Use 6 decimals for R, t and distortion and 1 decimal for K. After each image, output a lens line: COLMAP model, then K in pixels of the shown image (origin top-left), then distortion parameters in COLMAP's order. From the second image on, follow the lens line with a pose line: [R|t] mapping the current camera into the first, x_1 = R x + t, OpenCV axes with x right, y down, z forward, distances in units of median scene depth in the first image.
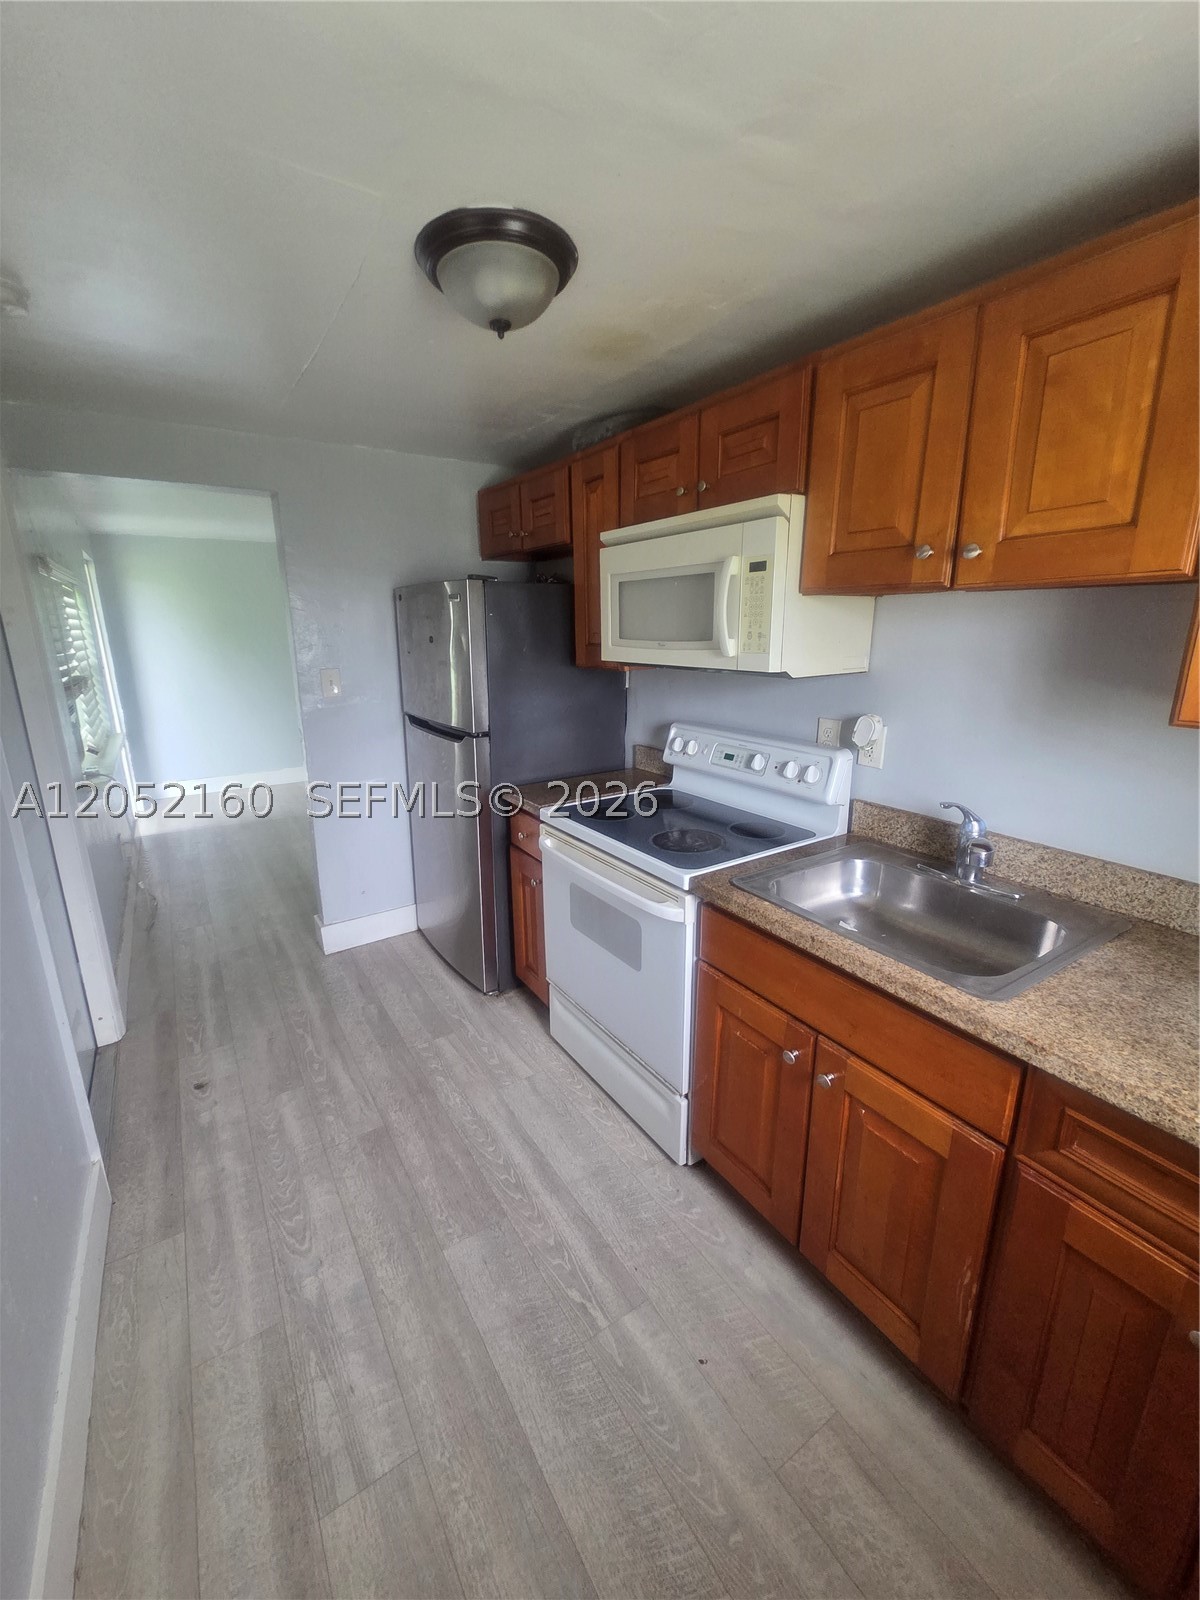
lens RADIAL K [[651.5, 0, 591.9], [0, 651.5, 796.0], [0, 0, 1]] dist [-0.000769, 0.000385]
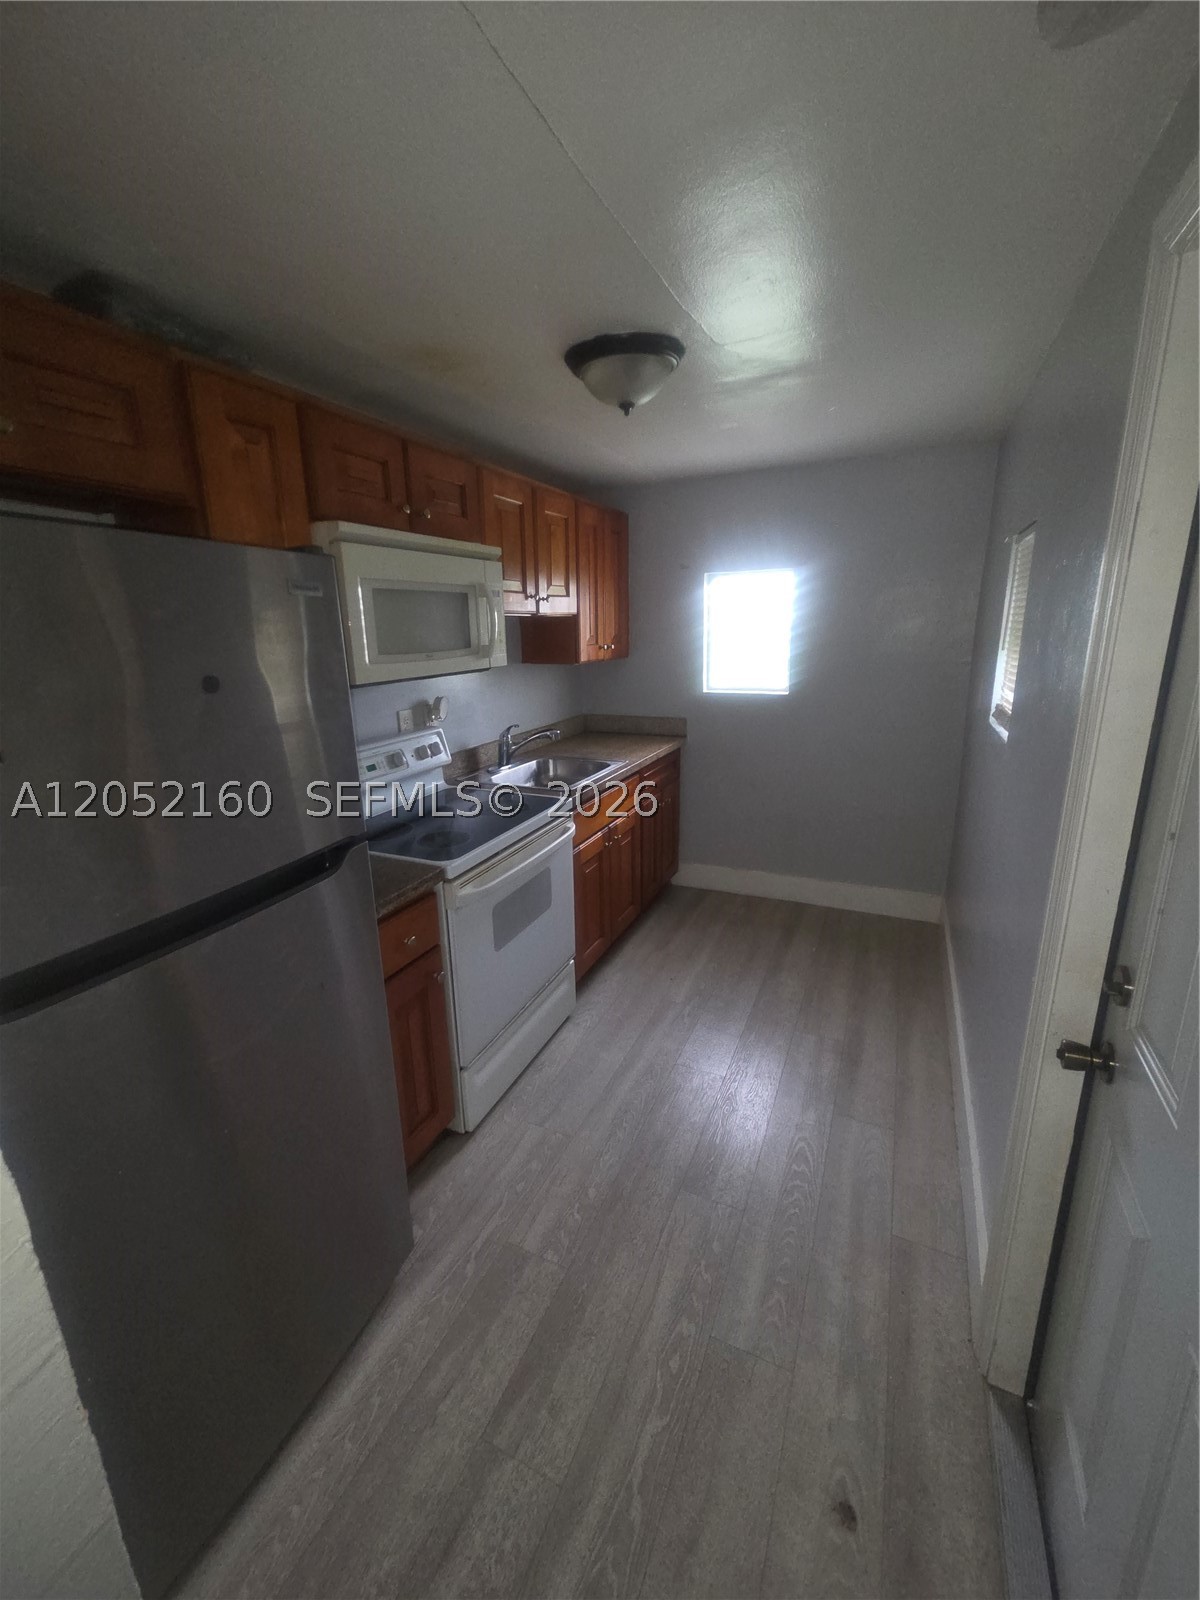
lens RADIAL K [[651.5, 0, 595.0], [0, 651.5, 797.3], [0, 0, 1]] dist [-0.000769, 0.000385]
pose [[-0.534606, -0.194913, 0.822317, -0.869470], [0.247203, 0.894413, 0.372714, -0.329920], [-0.808138, 0.402534, -0.429975, 1.239494]]
